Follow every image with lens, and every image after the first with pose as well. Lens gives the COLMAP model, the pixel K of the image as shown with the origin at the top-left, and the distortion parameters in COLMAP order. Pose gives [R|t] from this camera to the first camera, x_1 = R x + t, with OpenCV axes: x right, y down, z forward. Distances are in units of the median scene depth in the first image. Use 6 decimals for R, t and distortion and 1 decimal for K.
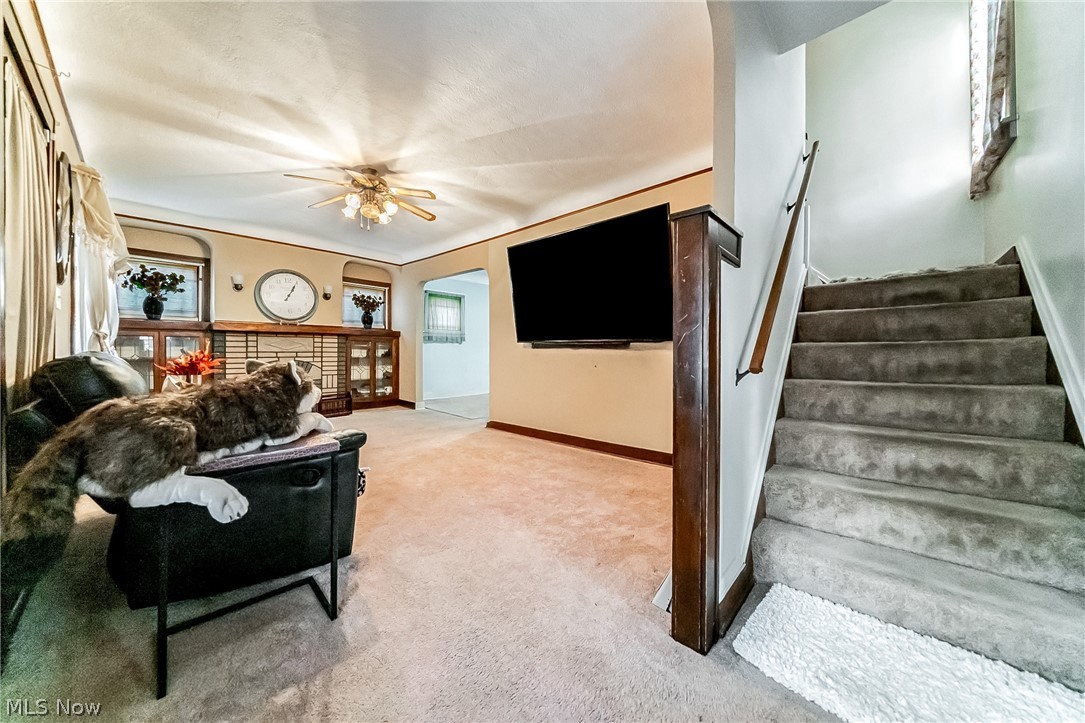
lens RADIAL K [[377.5, 0, 542.4], [0, 377.5, 358.3], [0, 0, 1]] dist [-0.007539, -0.000369]
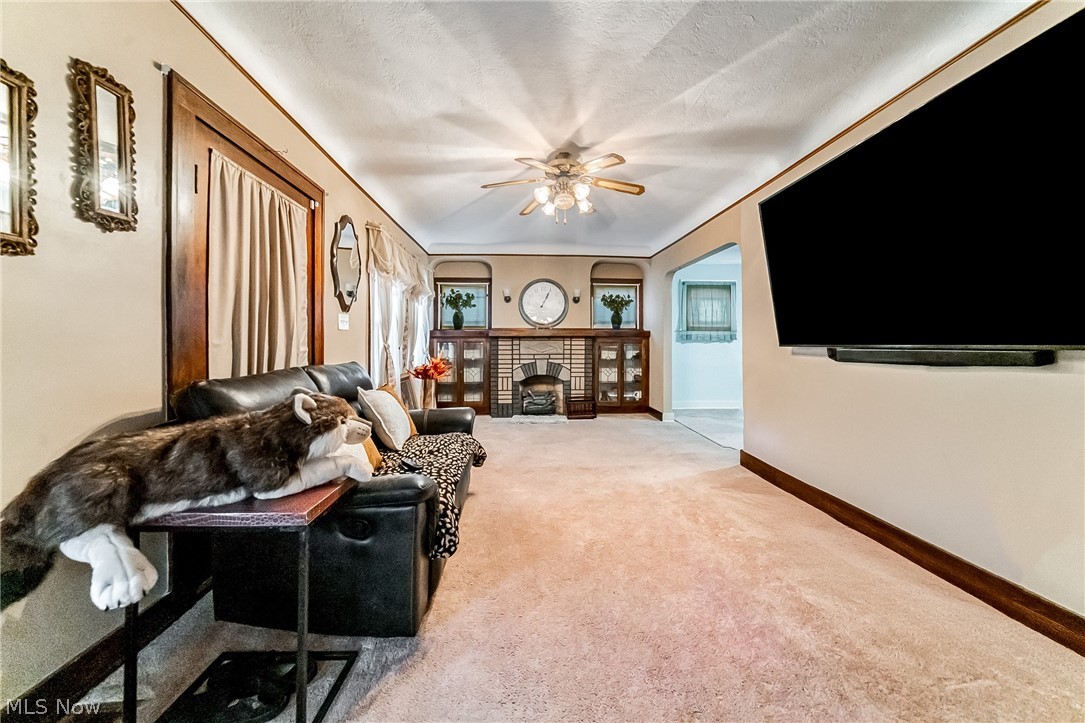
lens RADIAL K [[377.5, 0, 534.1], [0, 377.5, 347.5], [0, 0, 1]] dist [-0.007539, -0.000369]
pose [[0.710932, -0.000318, -0.703261, 0.076437], [-0.010014, 0.999894, -0.010575, -0.025551], [0.703190, 0.014561, 0.710853, 0.218107]]
